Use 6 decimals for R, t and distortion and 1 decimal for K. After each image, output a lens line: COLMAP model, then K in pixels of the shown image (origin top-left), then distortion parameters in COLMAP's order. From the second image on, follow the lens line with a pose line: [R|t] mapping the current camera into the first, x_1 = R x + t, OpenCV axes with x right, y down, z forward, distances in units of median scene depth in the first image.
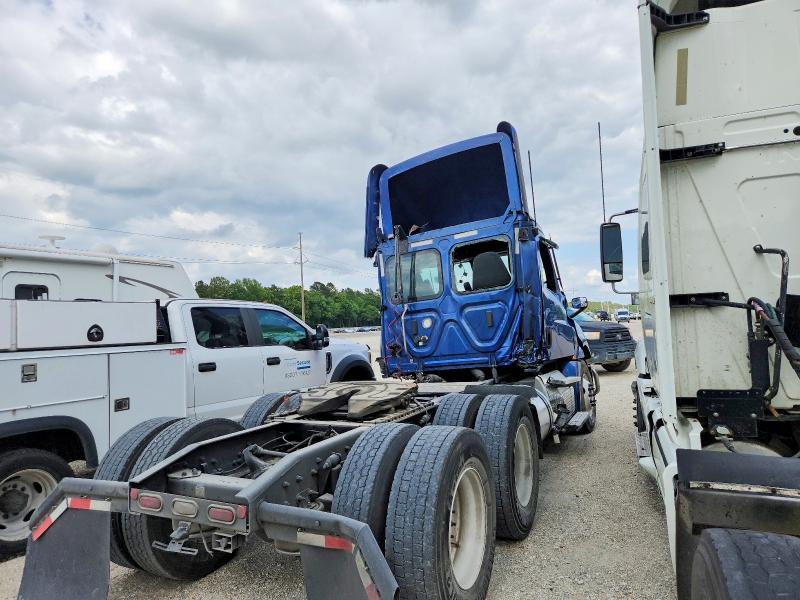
lens RADIAL K [[547.1, 0, 400.0], [0, 547.1, 300.0], [0, 0, 1]] dist [0.045632, 0.001122]
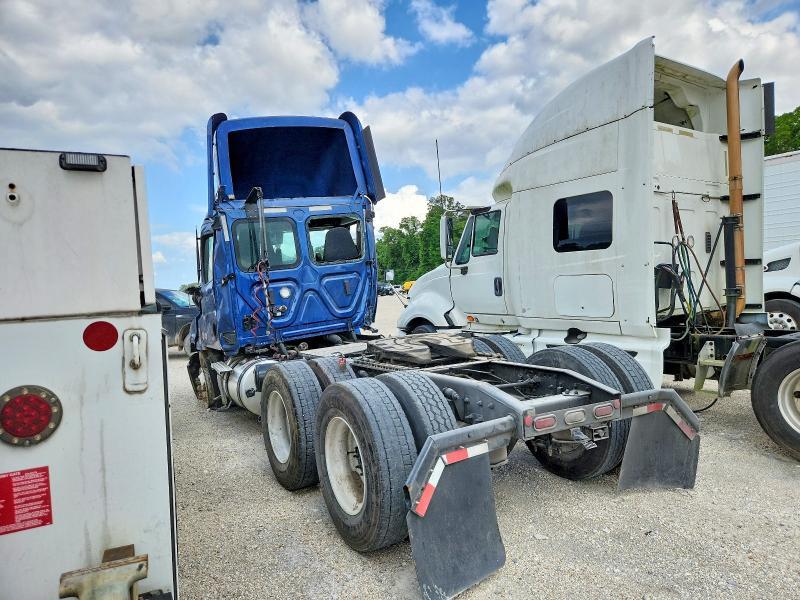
lens RADIAL K [[579.9, 0, 400.0], [0, 579.9, 300.0], [0, 0, 1]] dist [0.008258, -0.035449]
pose [[0.482215, -0.000005, 0.876053, -0.783399], [-0.001273, 0.999999, 0.000706, 0.056107], [-0.876052, -0.001456, 0.482214, 0.332327]]
